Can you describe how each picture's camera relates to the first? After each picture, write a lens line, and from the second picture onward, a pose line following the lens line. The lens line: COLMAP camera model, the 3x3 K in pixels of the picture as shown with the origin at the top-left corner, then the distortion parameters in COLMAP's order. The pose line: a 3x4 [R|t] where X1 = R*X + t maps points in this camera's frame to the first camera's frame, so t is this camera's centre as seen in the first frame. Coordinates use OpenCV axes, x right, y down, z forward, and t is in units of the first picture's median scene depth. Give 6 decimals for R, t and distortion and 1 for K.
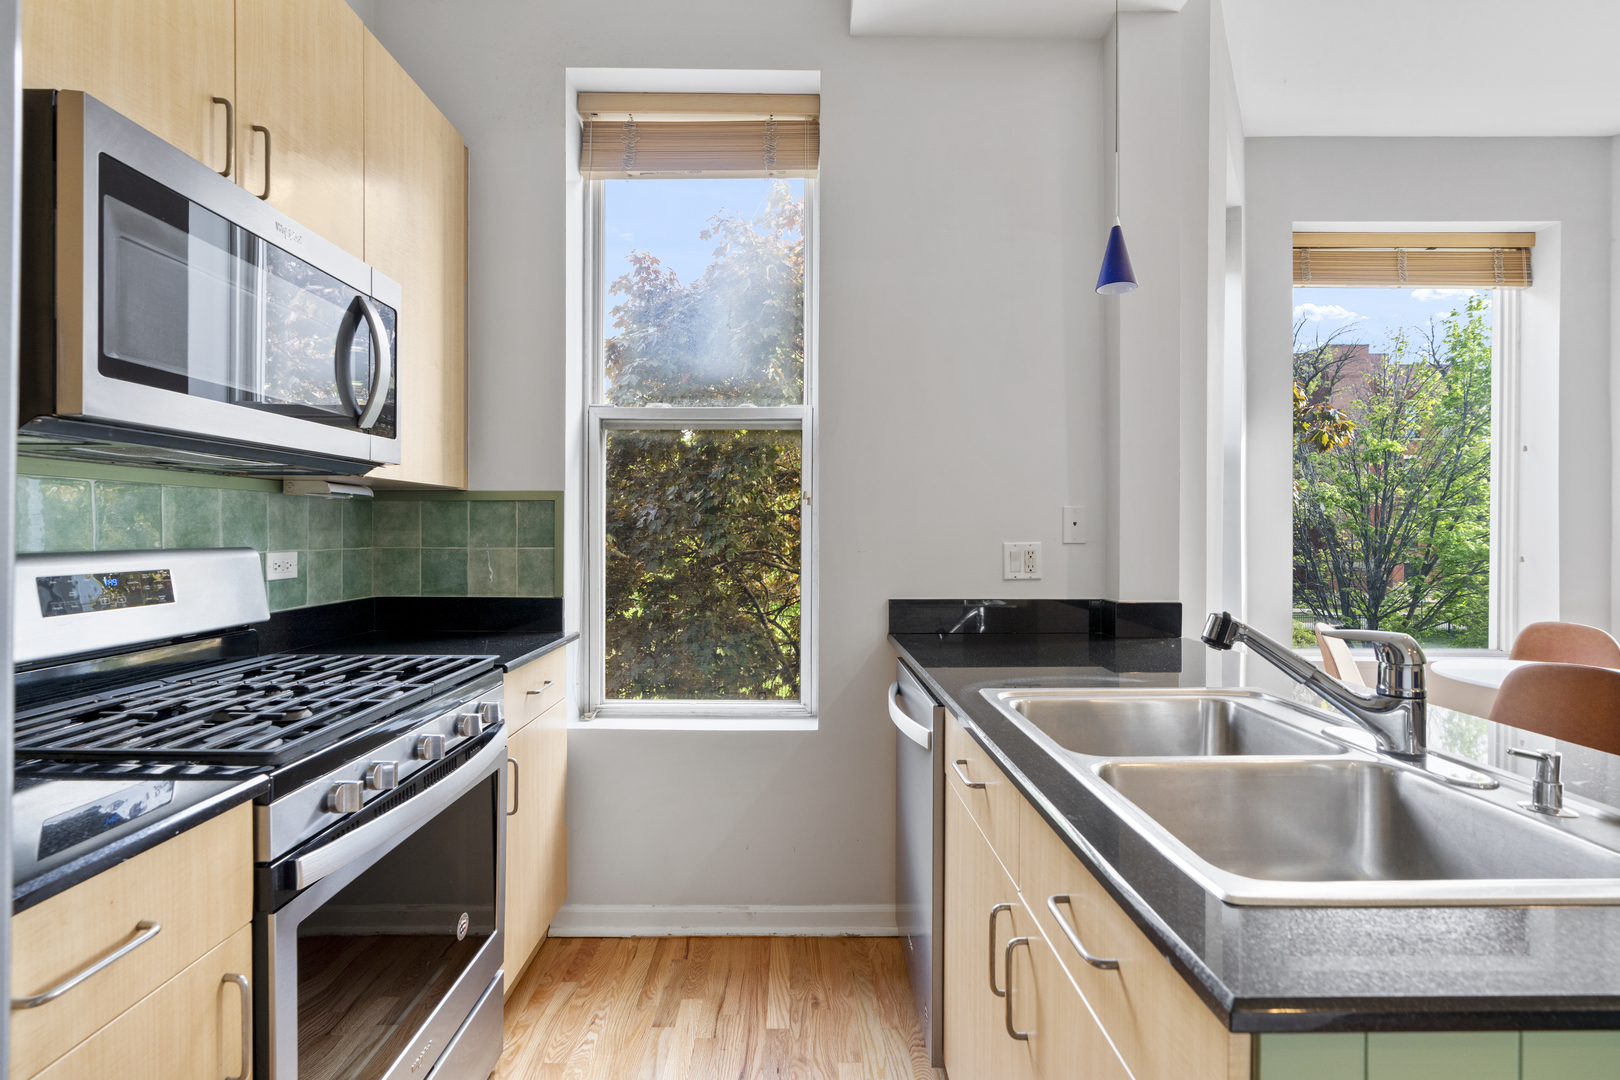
lens RADIAL K [[743.0, 0, 800.5], [0, 743.0, 534.2], [0, 0, 1]] dist [-0.000946, 0.003531]
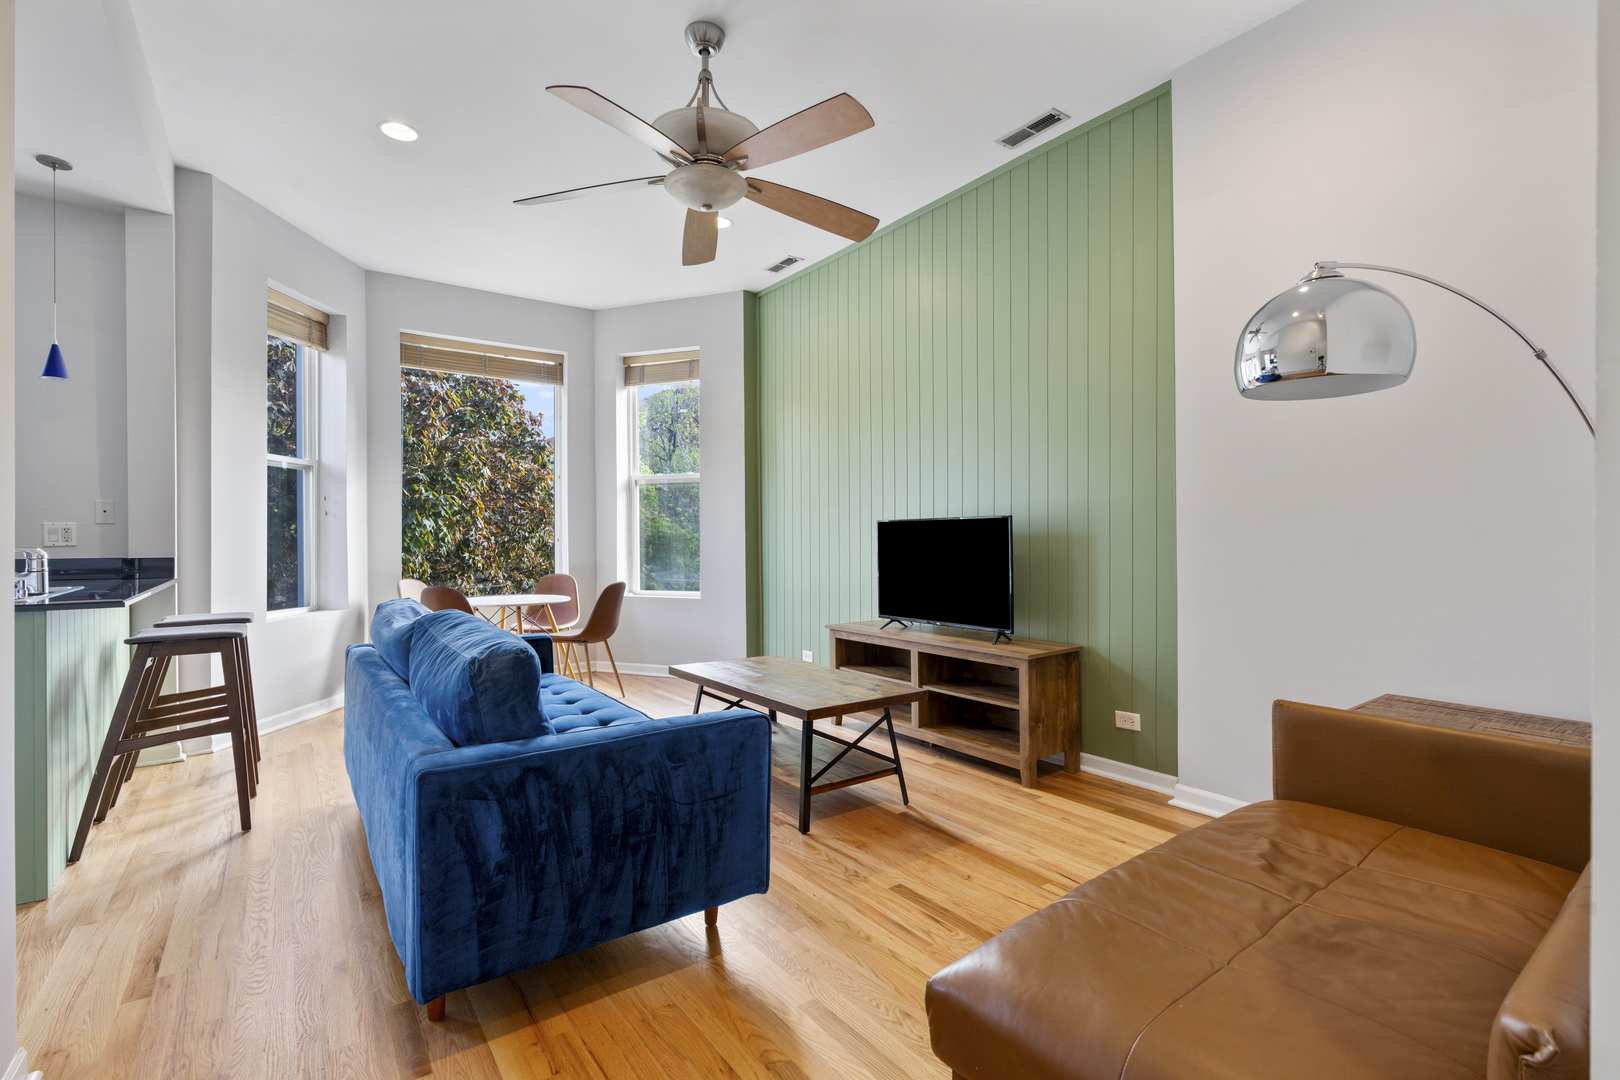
lens RADIAL K [[743.0, 0, 794.8], [0, 743.0, 537.5], [0, 0, 1]] dist [-0.000946, 0.003531]
pose [[0.824250, -0.002579, 0.566220, 0.734623], [0.007018, 0.999959, -0.005662, 0.066190], [-0.566182, 0.008641, 0.824235, -1.261289]]
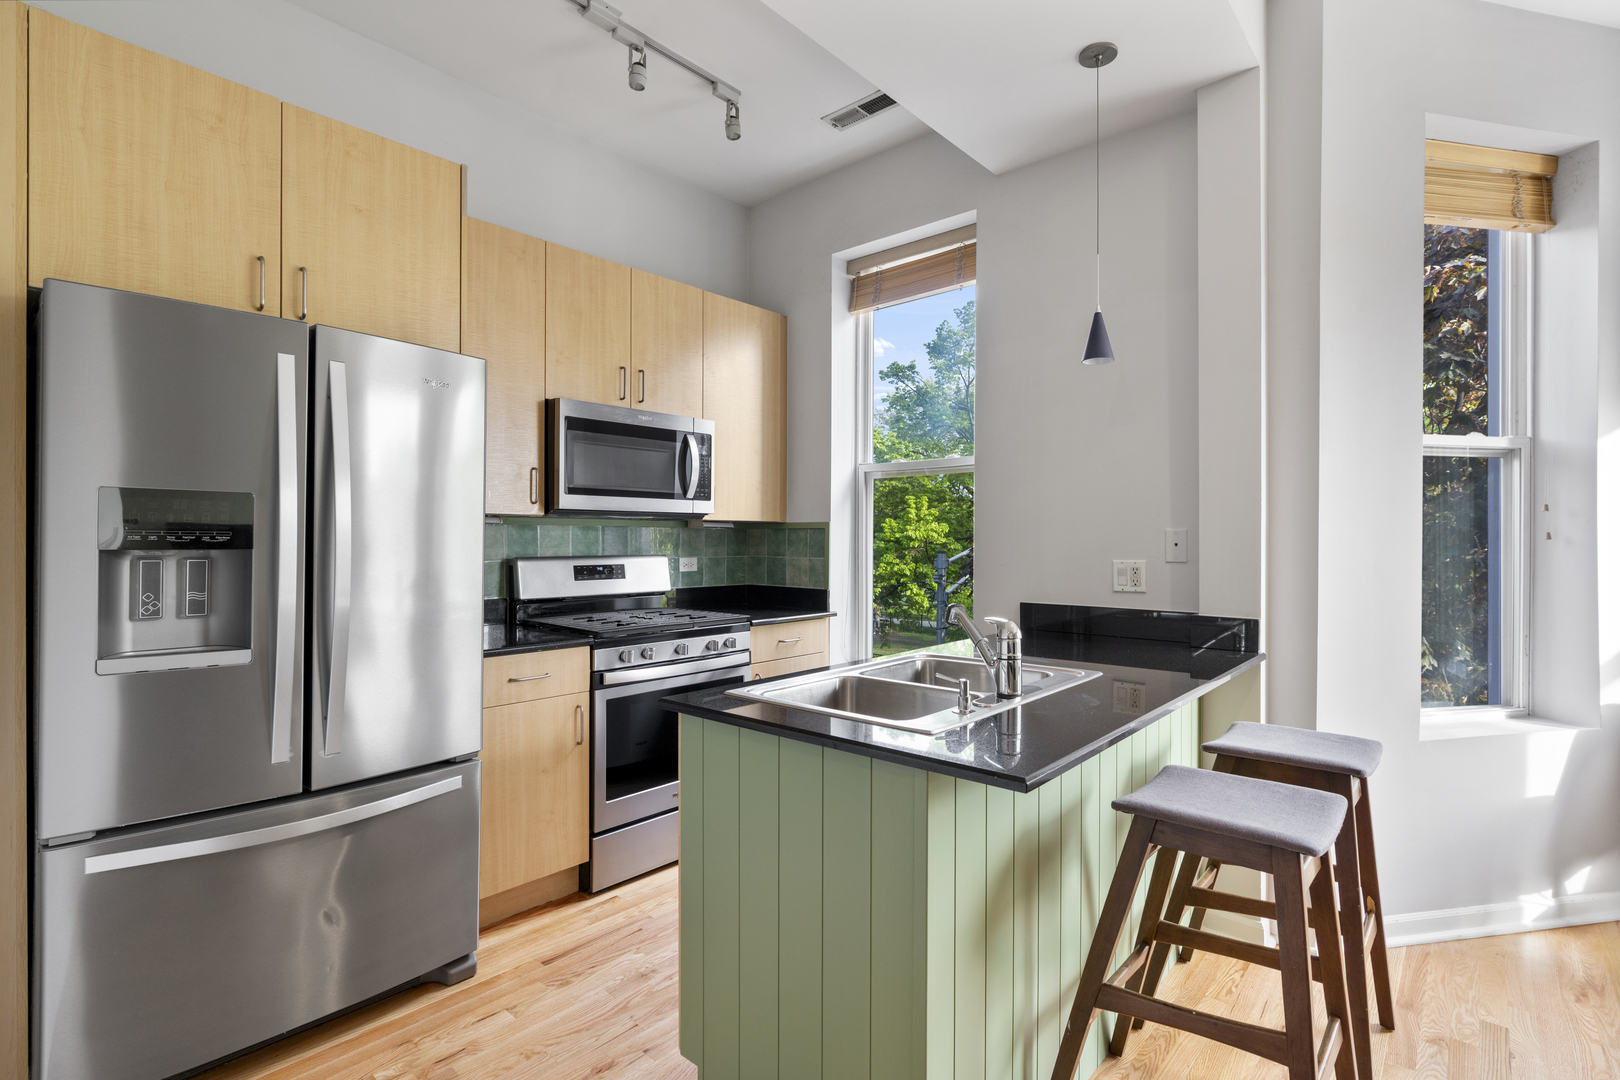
lens RADIAL K [[763.1, 0, 806.5], [0, 763.1, 539.6], [0, 0, 1]] dist [-0.002142, 0.001043]
pose [[0.743215, 0.001233, -0.669052, 0.774572], [-0.006145, 0.999969, -0.004984, -0.013320], [0.669025, 0.007815, 0.743199, -0.250412]]
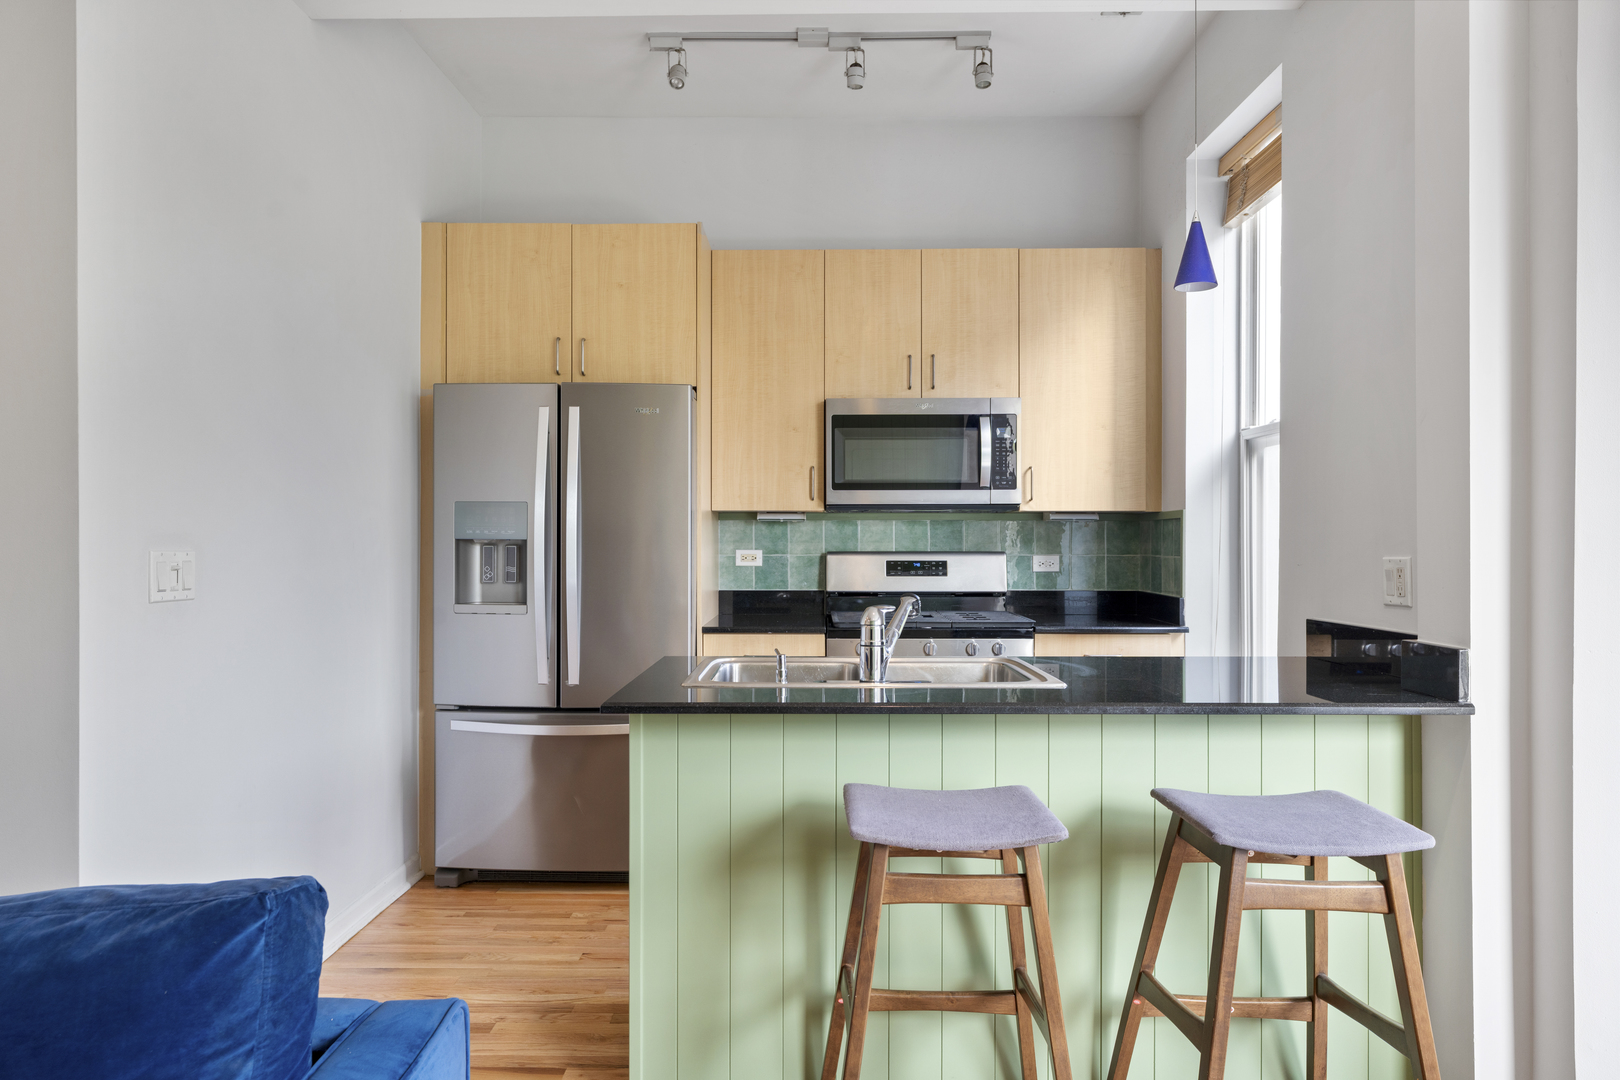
lens RADIAL K [[1036.3, 0, 813.4], [0, 1036.3, 543.3], [0, 0, 1]] dist [-0.006930, -0.000078]
pose [[-0.011529, -0.001617, -0.999932, 1.455642], [-0.006268, 0.999979, -0.001545, 0.003144], [0.999914, 0.006250, -0.011539, 0.444588]]
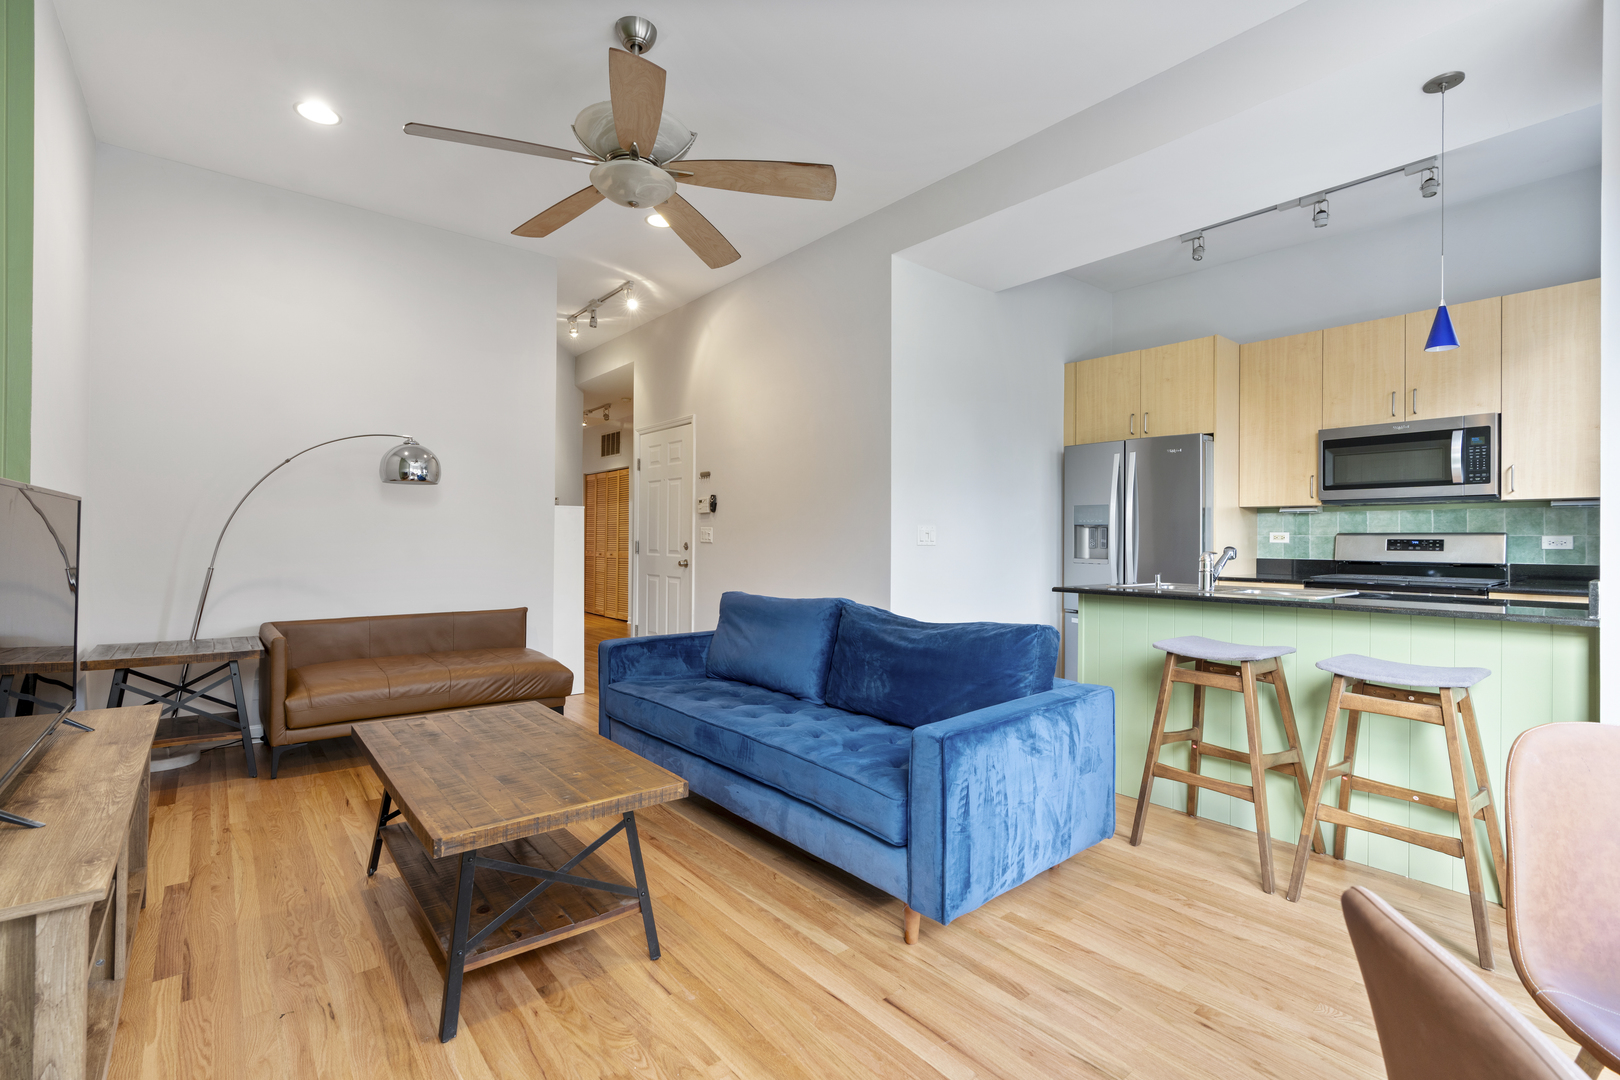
lens RADIAL K [[743.0, 0, 802.8], [0, 743.0, 534.4], [0, 0, 1]] dist [-0.000946, 0.003531]
pose [[-0.771161, -0.011873, -0.636529, 1.943568], [-0.012298, 0.999917, -0.003752, 0.046899], [0.636521, 0.004935, -0.771243, 1.114532]]
